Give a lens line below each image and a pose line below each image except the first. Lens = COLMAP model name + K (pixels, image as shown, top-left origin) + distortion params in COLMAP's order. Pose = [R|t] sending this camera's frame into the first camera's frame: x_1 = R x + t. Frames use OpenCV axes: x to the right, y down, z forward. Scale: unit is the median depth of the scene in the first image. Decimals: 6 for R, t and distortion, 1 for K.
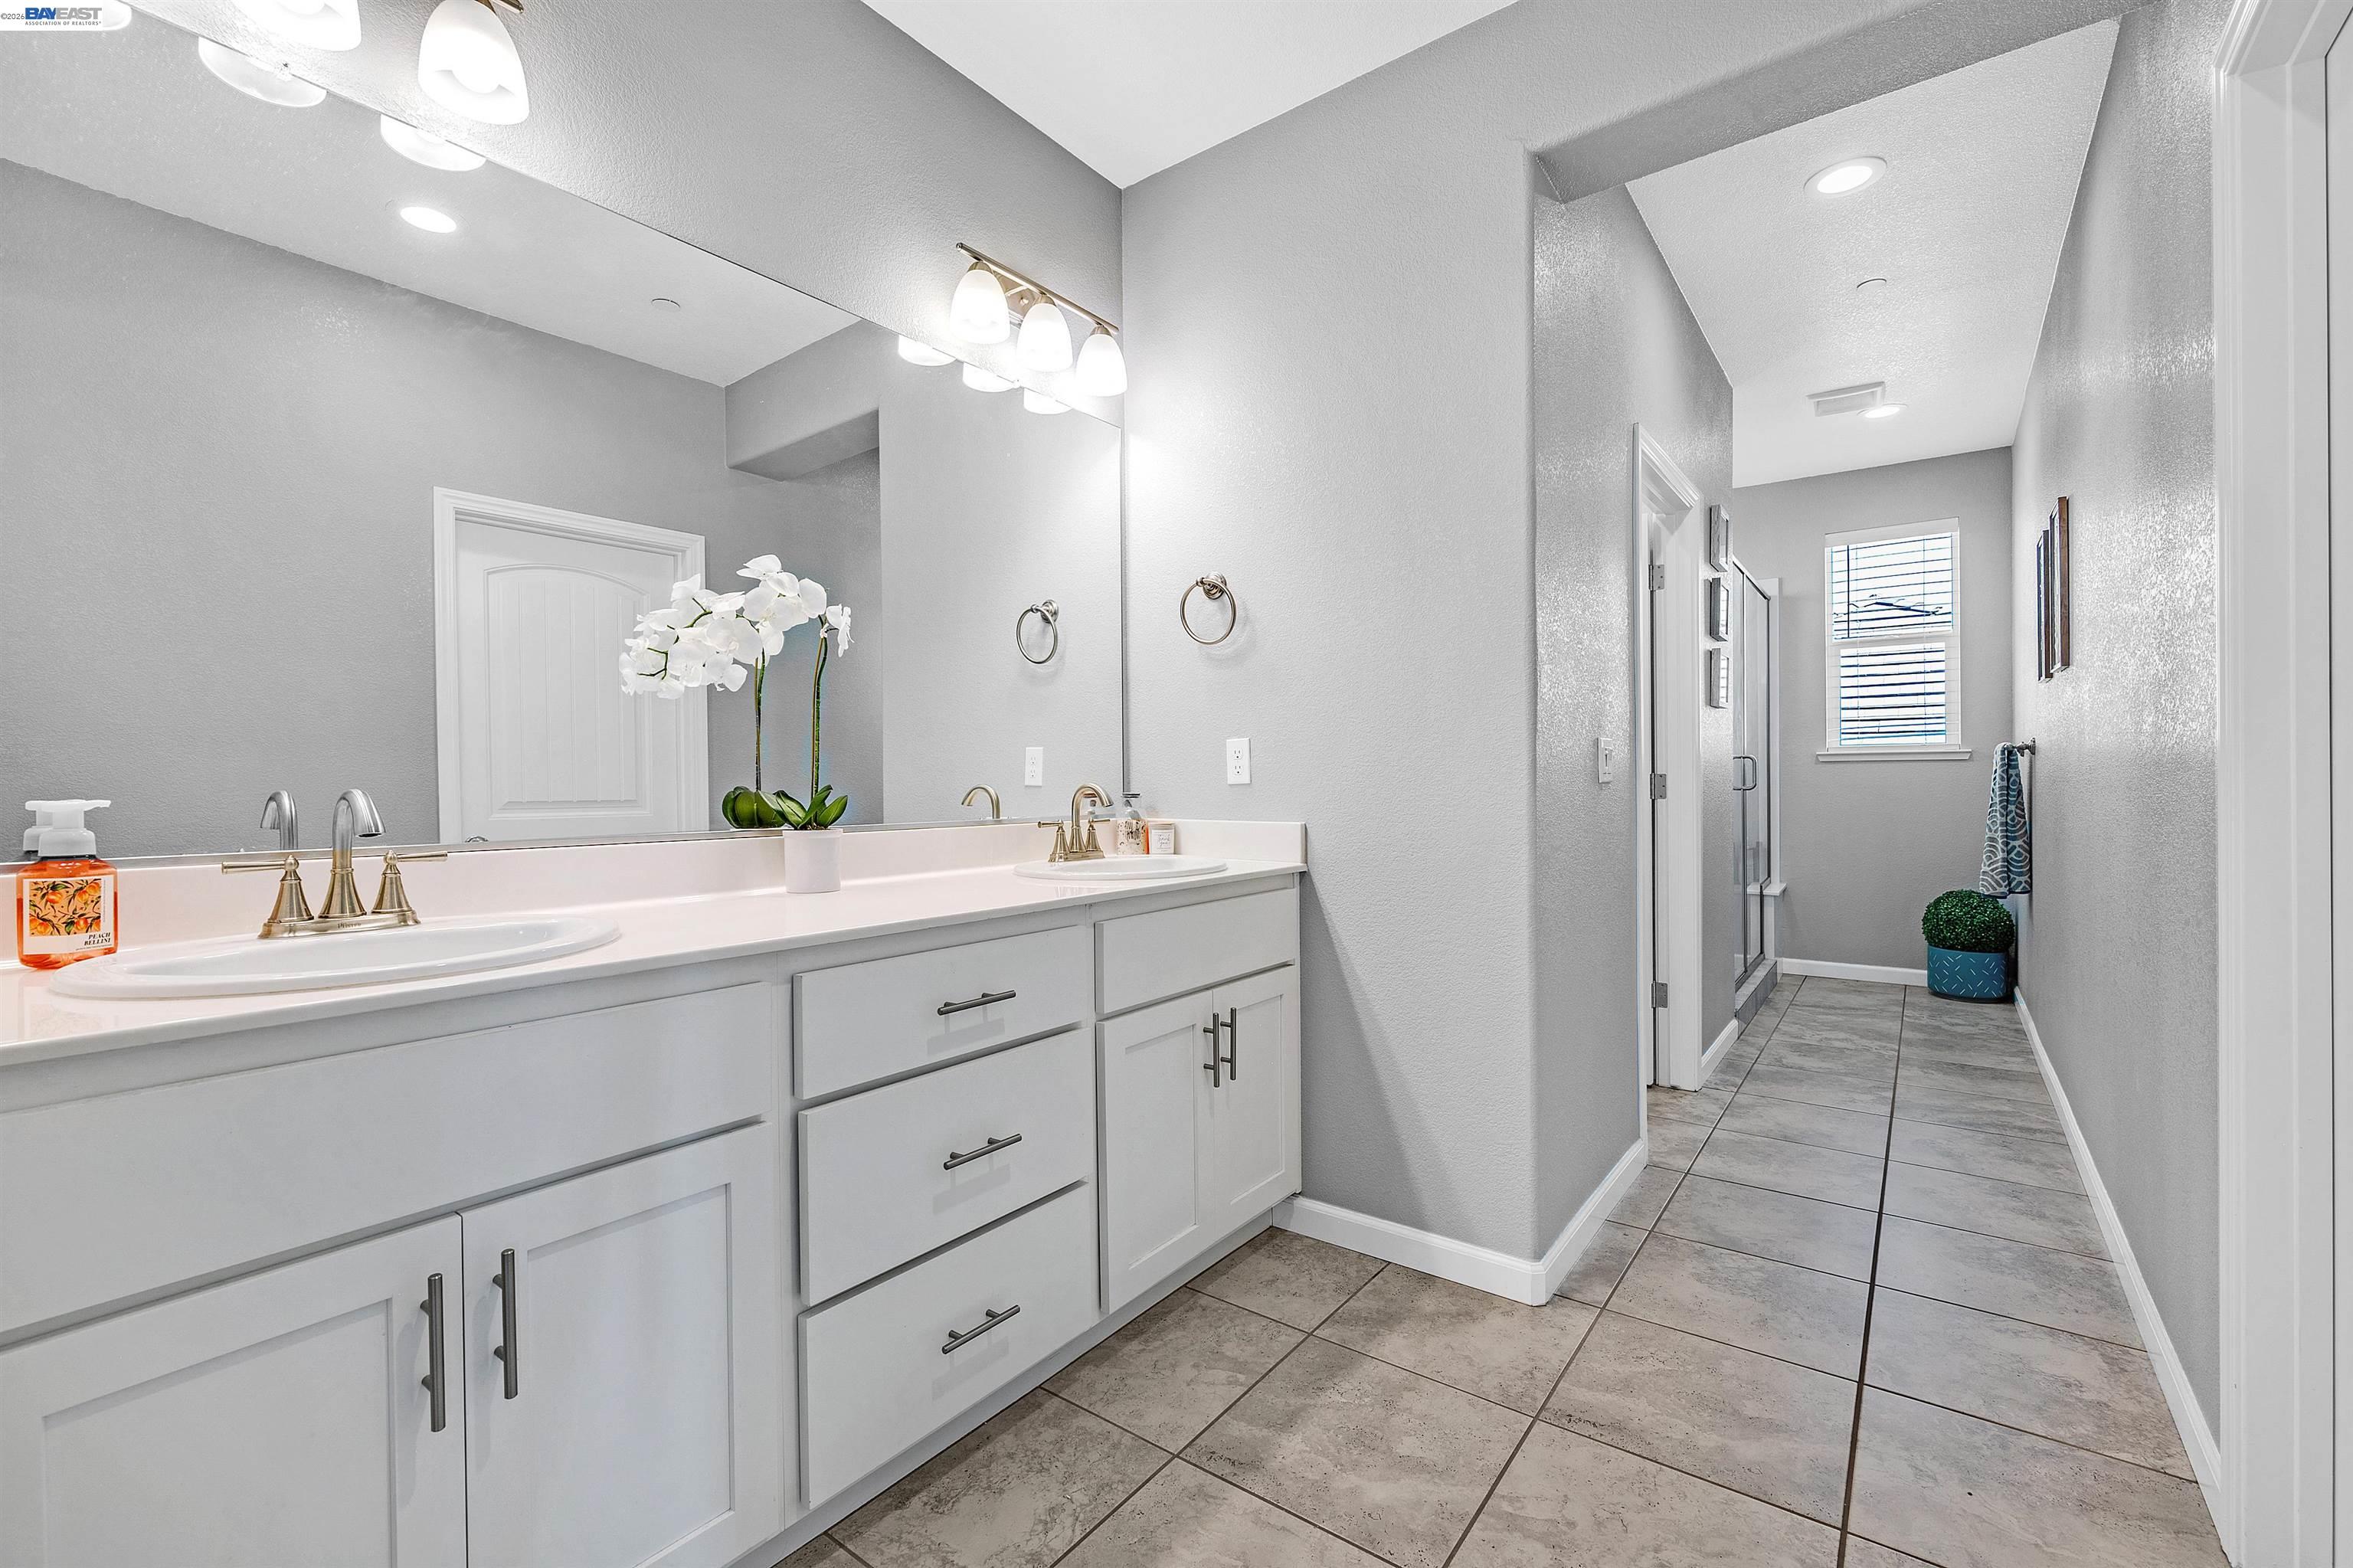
lens RADIAL K [[1010.2, 0, 1171.6], [0, 1010.2, 784.0], [0, 0, 1]] dist [0.001698, 0.000253]
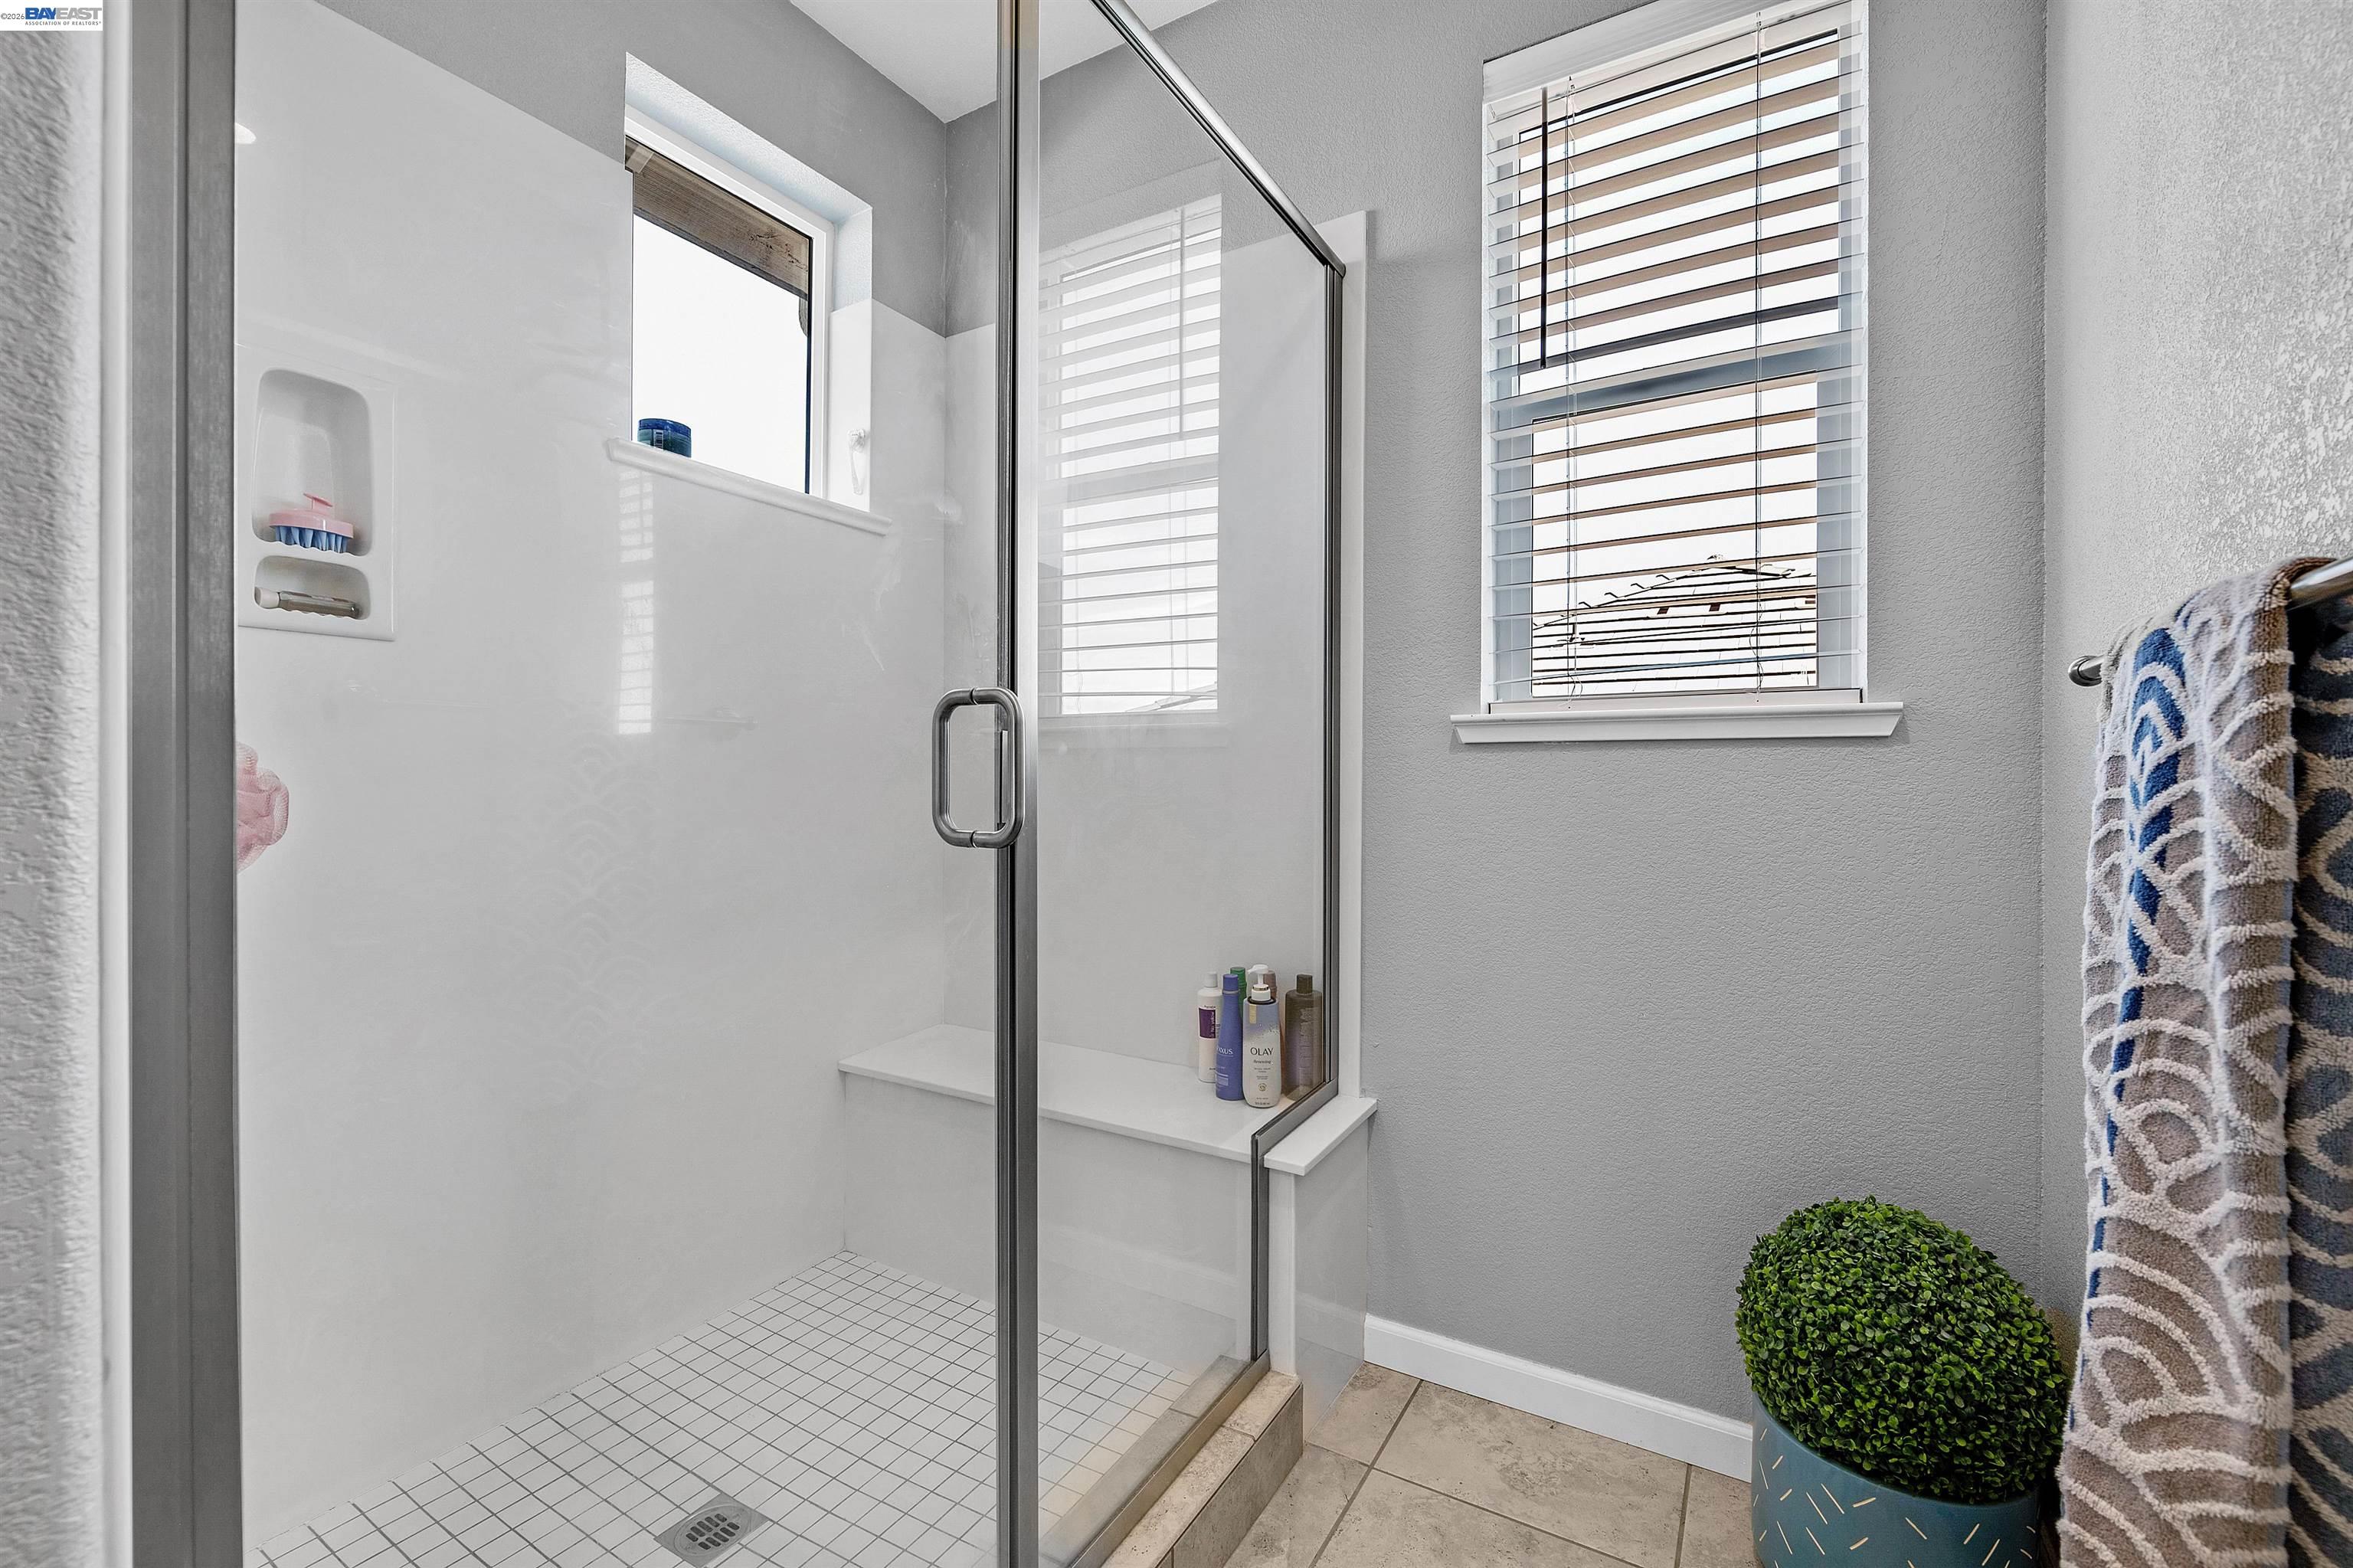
lens RADIAL K [[1010.2, 0, 1157.6], [0, 1010.2, 789.5], [0, 0, 1]] dist [0.001698, 0.000253]
pose [[0.995552, 0.008408, 0.093838, 0.238580], [-0.008972, 0.999944, 0.005590, -0.003660], [-0.093785, -0.006408, 0.995572, 0.316886]]
